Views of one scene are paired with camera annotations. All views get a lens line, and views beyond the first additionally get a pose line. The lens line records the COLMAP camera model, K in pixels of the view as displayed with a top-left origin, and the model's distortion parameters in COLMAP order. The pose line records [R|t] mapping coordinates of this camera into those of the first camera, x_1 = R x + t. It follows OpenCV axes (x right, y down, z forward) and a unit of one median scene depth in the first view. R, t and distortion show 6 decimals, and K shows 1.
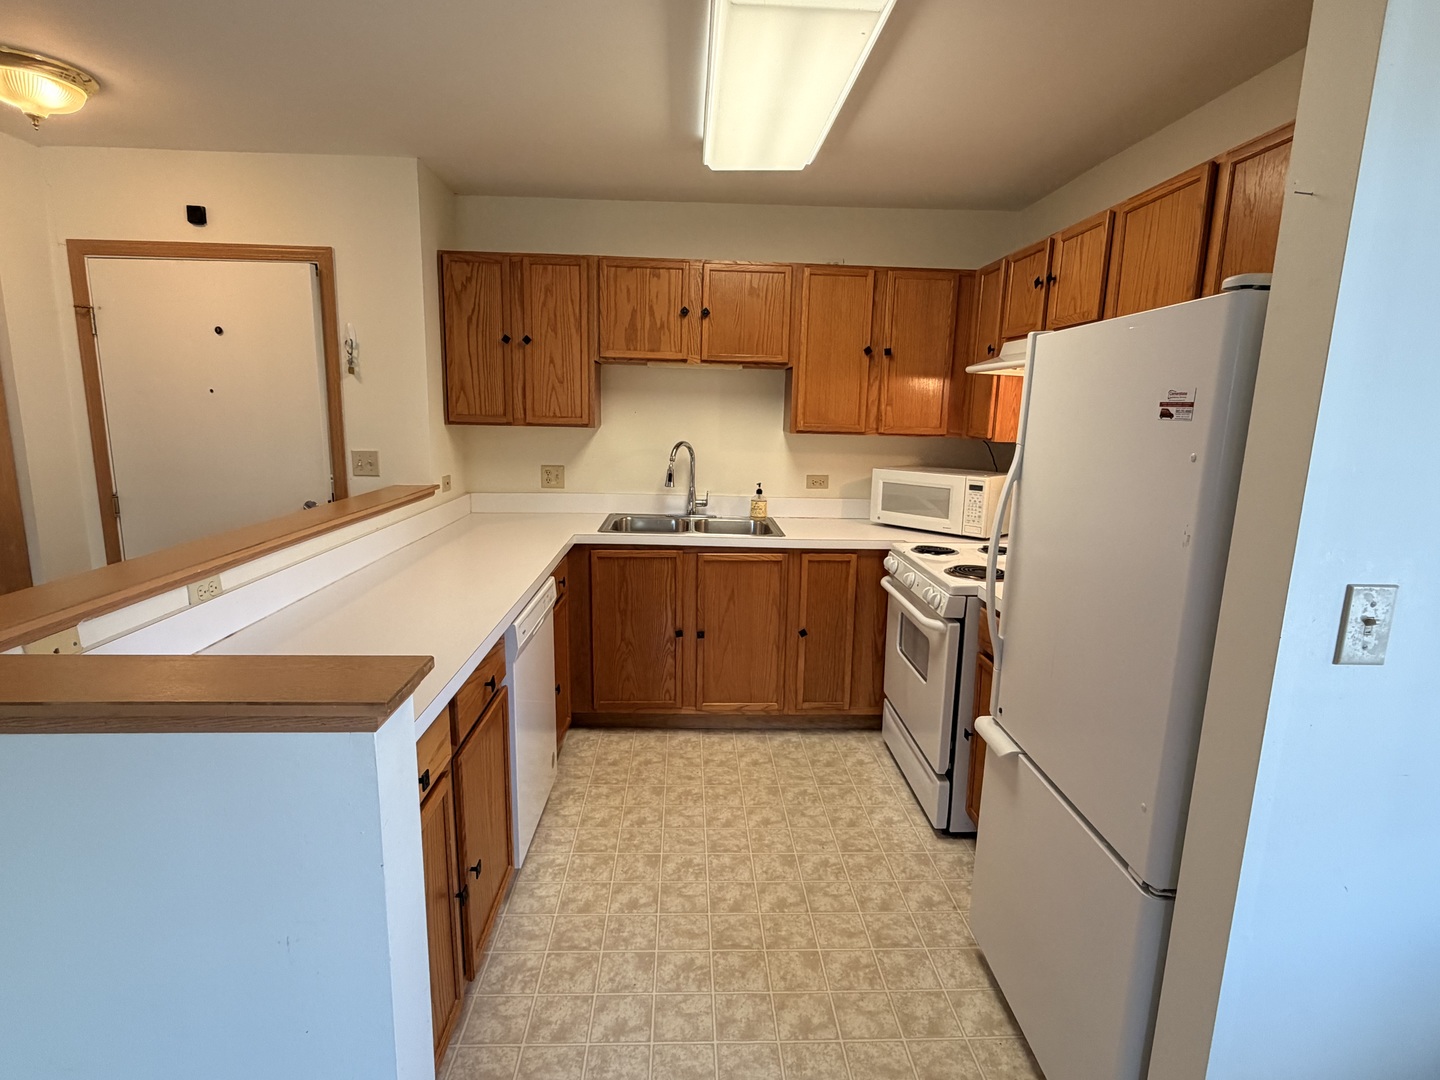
lens RADIAL K [[745.9, 0, 717.3], [0, 745.9, 540.6], [0, 0, 1]] dist [0.001047, -0.000046]
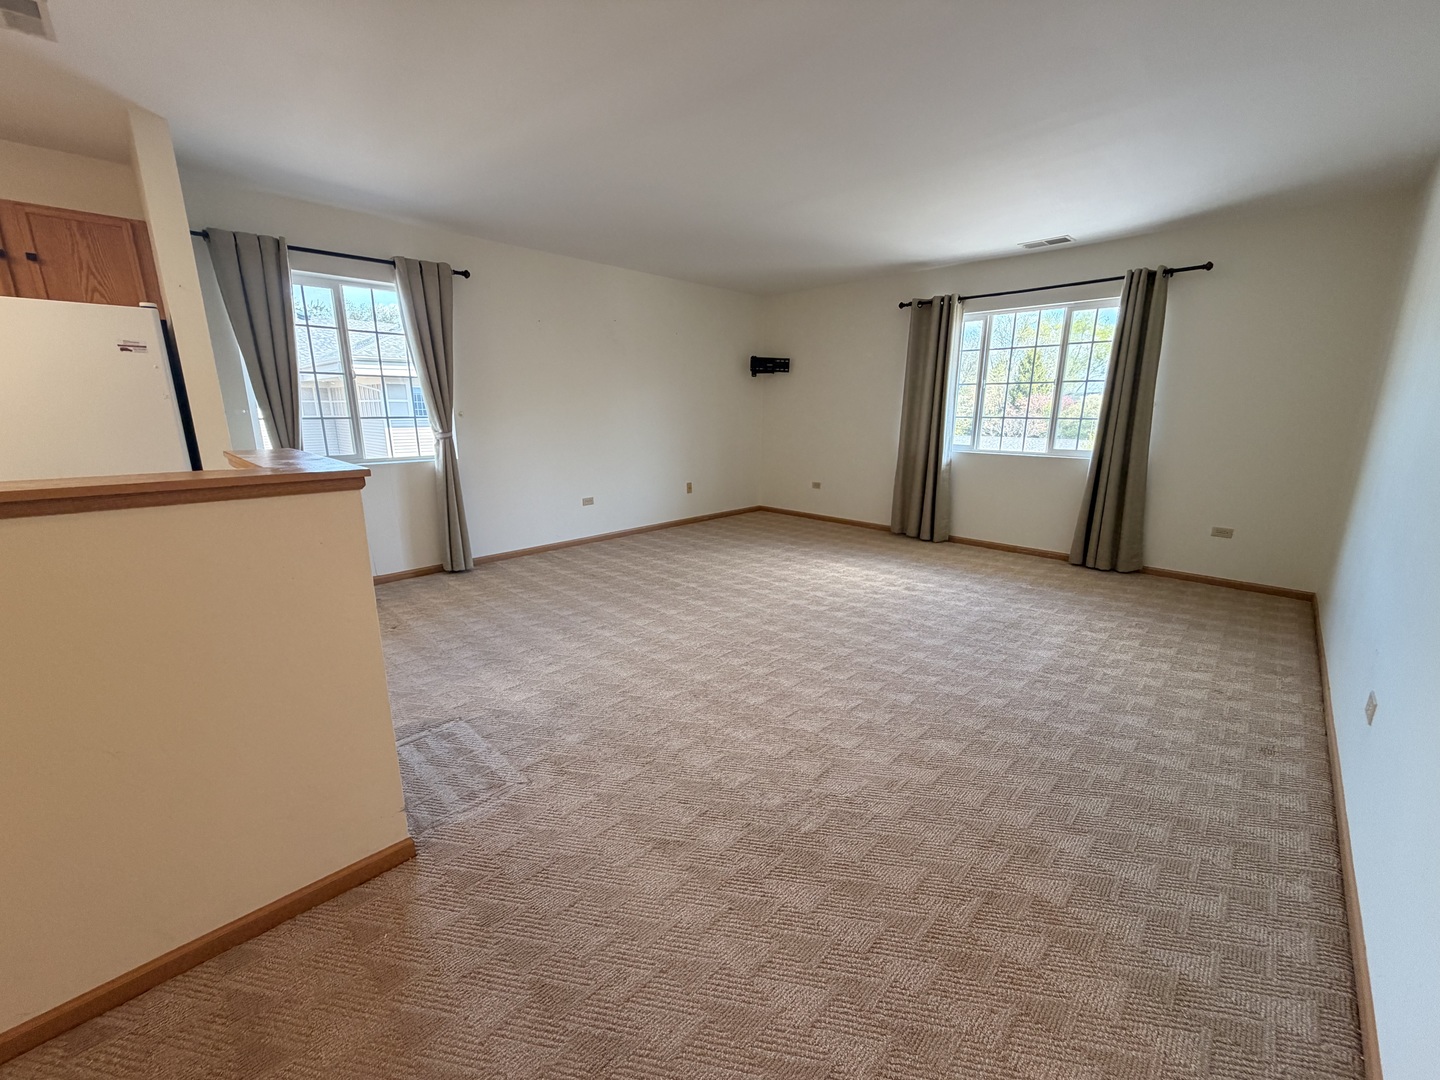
lens RADIAL K [[573.2, 0, 716.0], [0, 573.2, 543.9], [0, 0, 1]] dist [0.000905, -0.000396]
pose [[-0.686125, -0.194665, 0.700955, -0.888518], [0.111270, 0.924115, 0.365556, -0.017164], [-0.718924, 0.328812, -0.612398, 0.364942]]
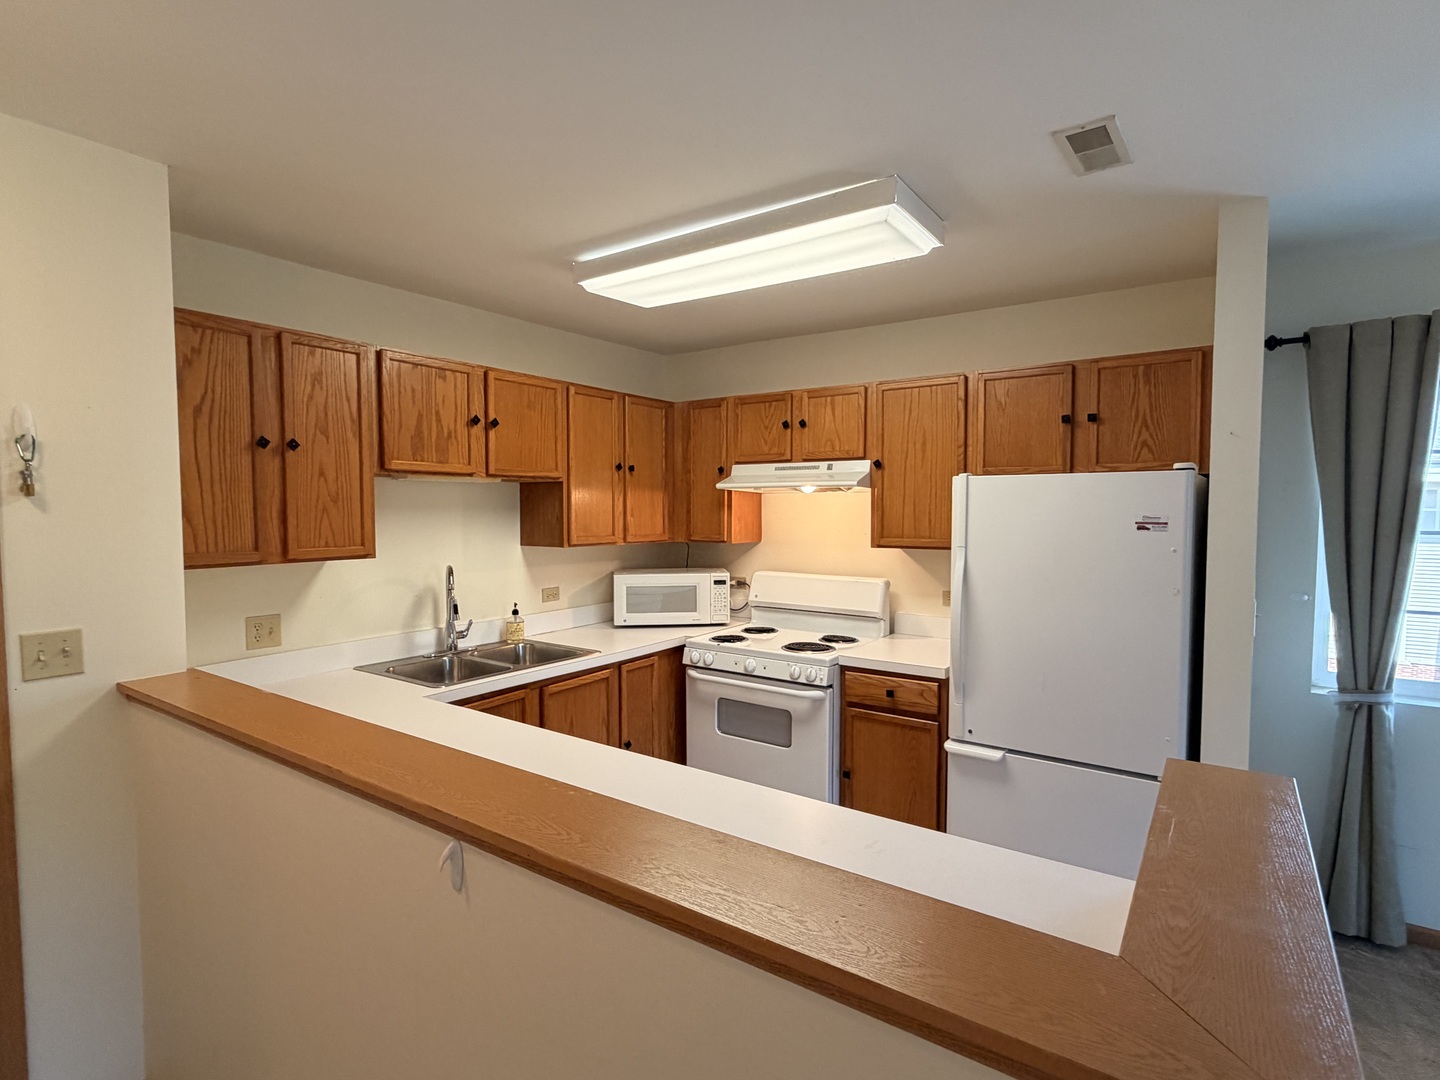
lens RADIAL K [[745.9, 0, 714.1], [0, 745.9, 542.5], [0, 0, 1]] dist [0.001047, -0.000046]
pose [[0.602703, -0.062777, 0.795492, -0.596920], [0.155349, 0.987057, -0.039805, -0.086000], [-0.782698, 0.147570, 0.604655, 0.267975]]
